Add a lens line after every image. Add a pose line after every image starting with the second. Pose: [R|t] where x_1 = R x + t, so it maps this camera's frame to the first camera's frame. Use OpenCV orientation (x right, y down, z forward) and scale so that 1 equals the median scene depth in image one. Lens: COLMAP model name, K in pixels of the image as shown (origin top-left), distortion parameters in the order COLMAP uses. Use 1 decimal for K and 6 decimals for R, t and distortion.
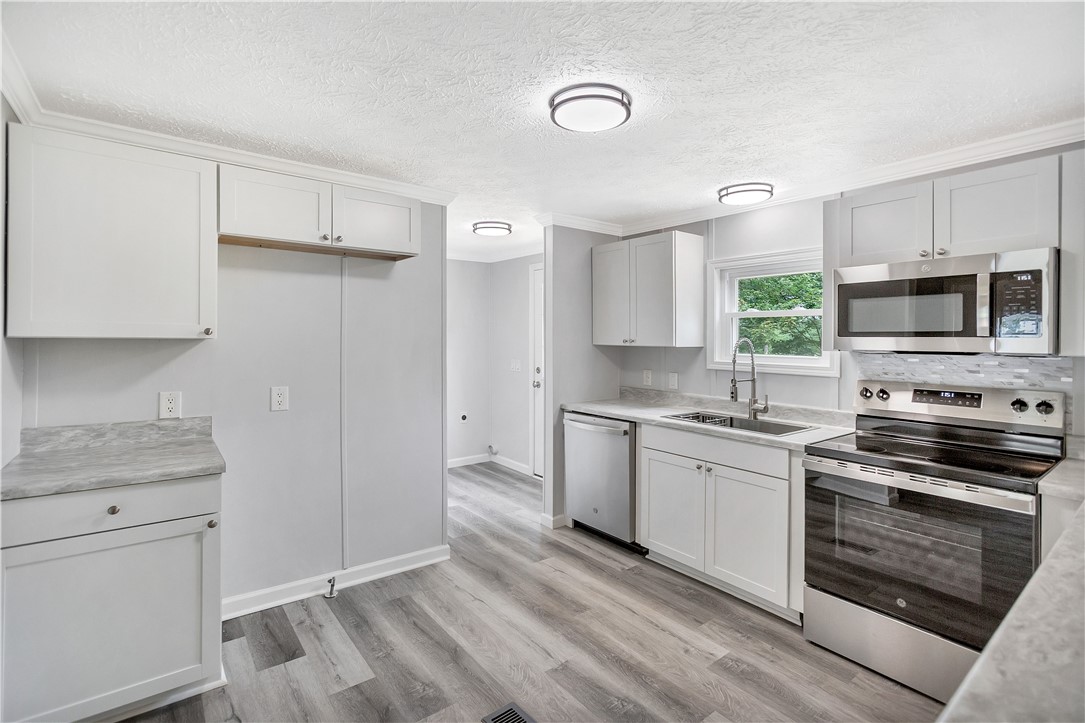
lens RADIAL K [[506.8, 0, 541.2], [0, 506.8, 342.6], [0, 0, 1]] dist [0.000015, 0.000254]
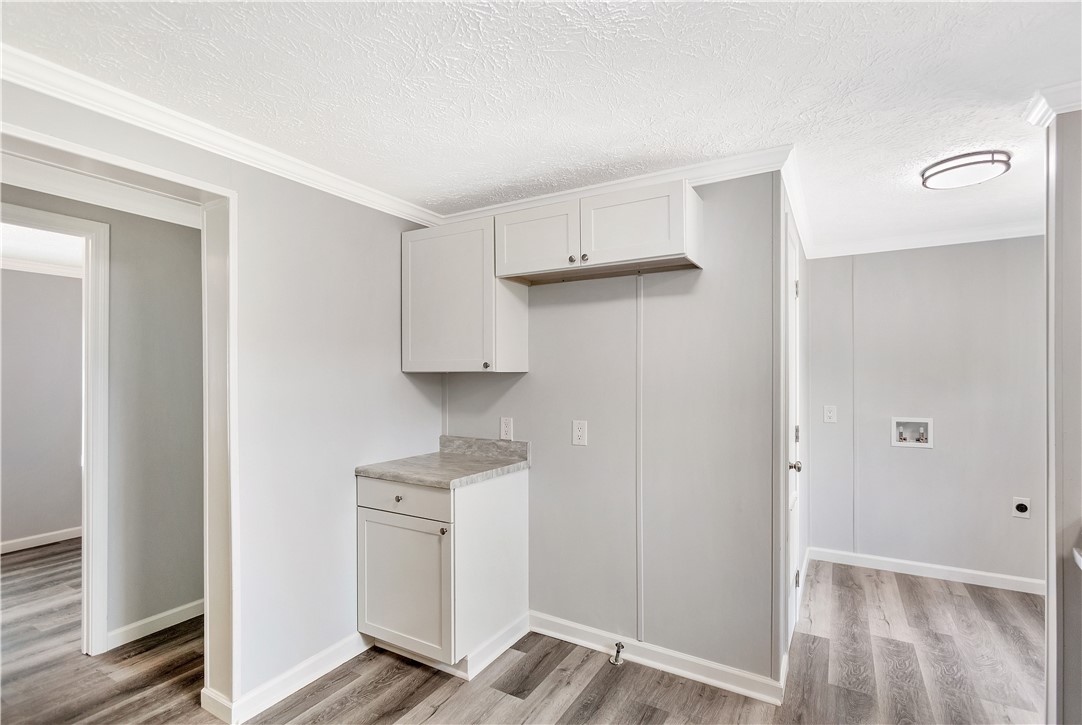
lens RADIAL K [[520.2, 0, 539.3], [0, 520.2, 377.8], [0, 0, 1]] dist [-0.017891, 0.017071]
pose [[0.378882, -0.009349, -0.925398, 0.408010], [-0.002916, 0.999932, -0.011296, 0.015933], [0.925440, 0.006978, 0.378829, 0.577068]]
